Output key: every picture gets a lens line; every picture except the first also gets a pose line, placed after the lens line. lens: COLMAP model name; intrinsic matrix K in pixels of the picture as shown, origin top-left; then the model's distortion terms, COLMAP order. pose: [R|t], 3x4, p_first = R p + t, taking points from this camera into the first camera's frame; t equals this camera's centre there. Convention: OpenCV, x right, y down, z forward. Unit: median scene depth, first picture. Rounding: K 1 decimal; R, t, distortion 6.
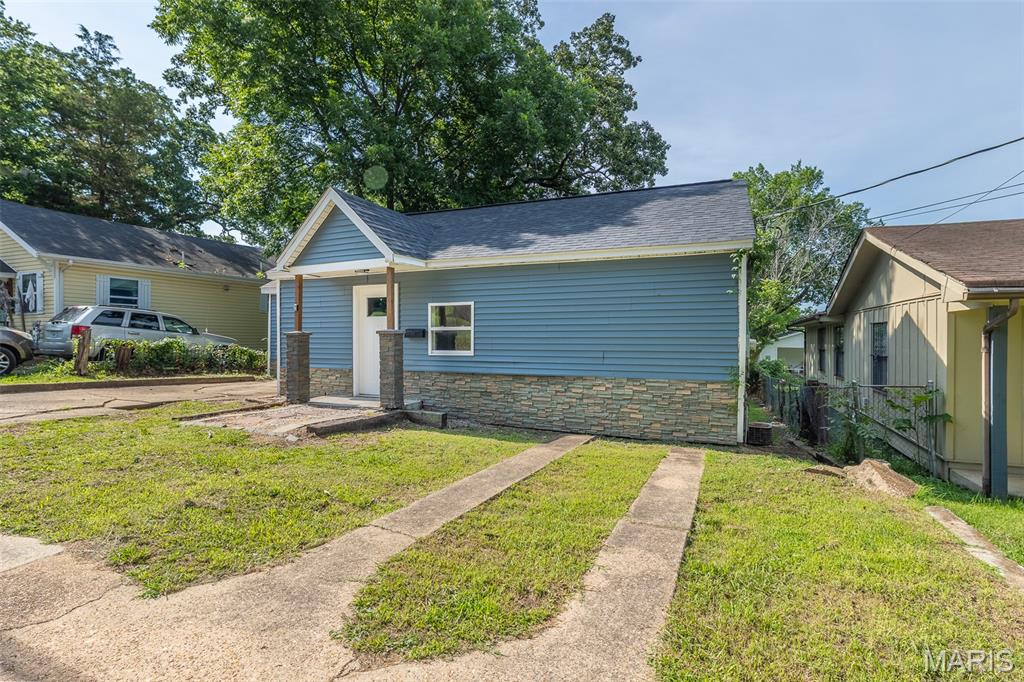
lens RADIAL K [[503.9, 0, 509.4], [0, 503.9, 338.5], [0, 0, 1]] dist [0.000106, 0.000135]
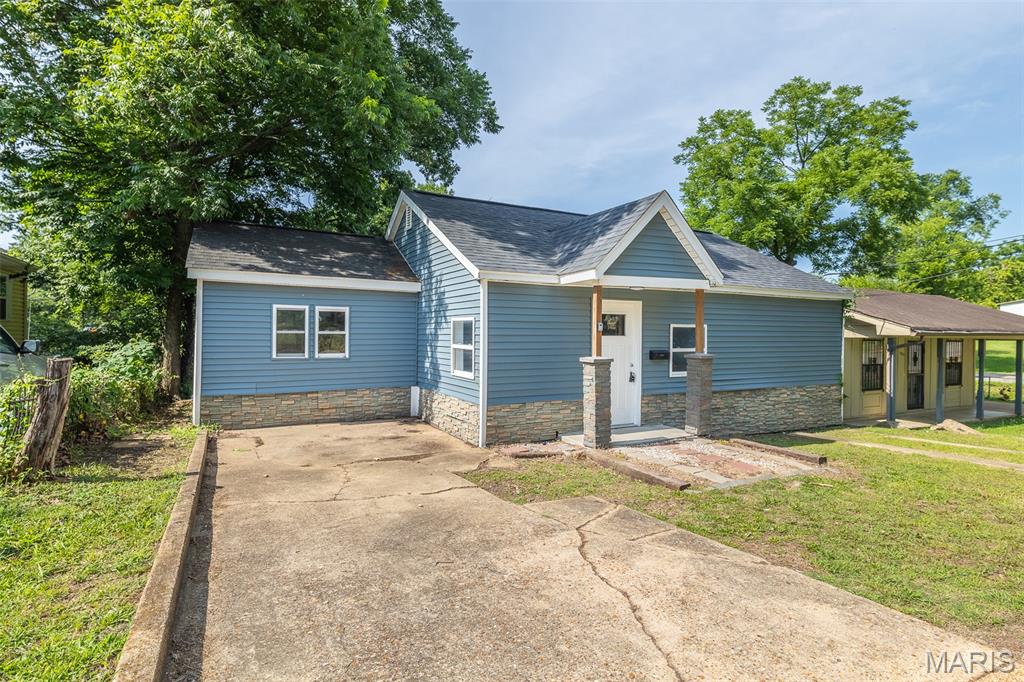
lens RADIAL K [[563.8, 0, 510.8], [0, 563.8, 341.0], [0, 0, 1]] dist [-0.003597, 0.001003]
pose [[0.625005, -0.003900, 0.780611, -1.327944], [-0.001866, 0.999977, 0.006491, -0.047821], [-0.780619, -0.005514, 0.624983, 0.609406]]
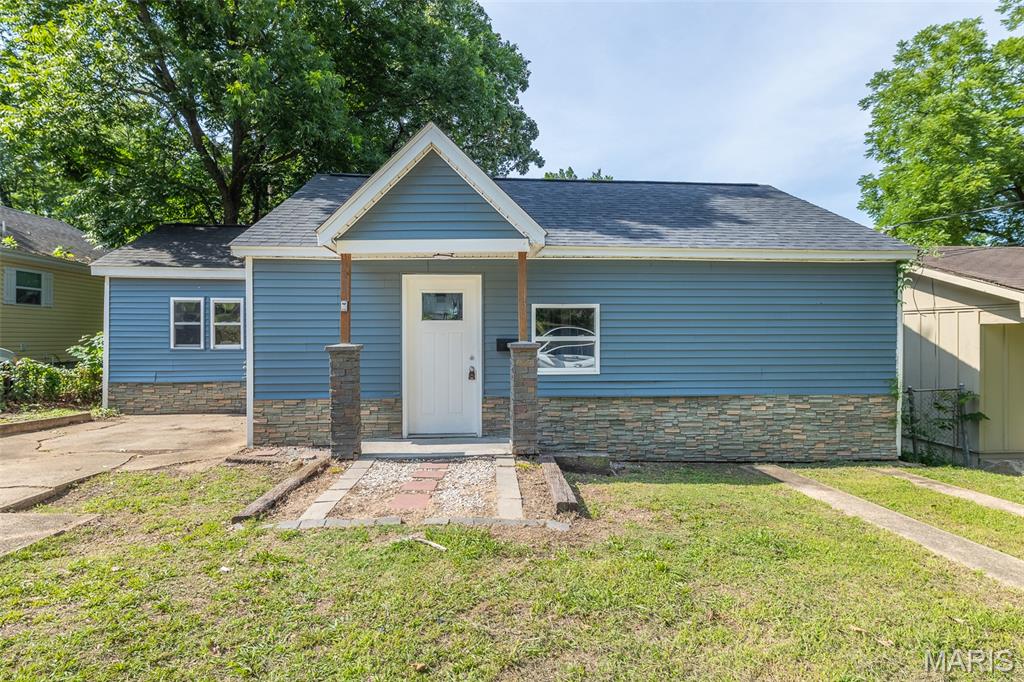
lens RADIAL K [[563.8, 0, 509.7], [0, 563.8, 343.7], [0, 0, 1]] dist [-0.003597, 0.001003]
pose [[0.895800, -0.005050, 0.444429, -0.608173], [0.003424, 0.999984, 0.004462, -0.017612], [-0.444445, -0.002475, 0.895803, 0.302959]]
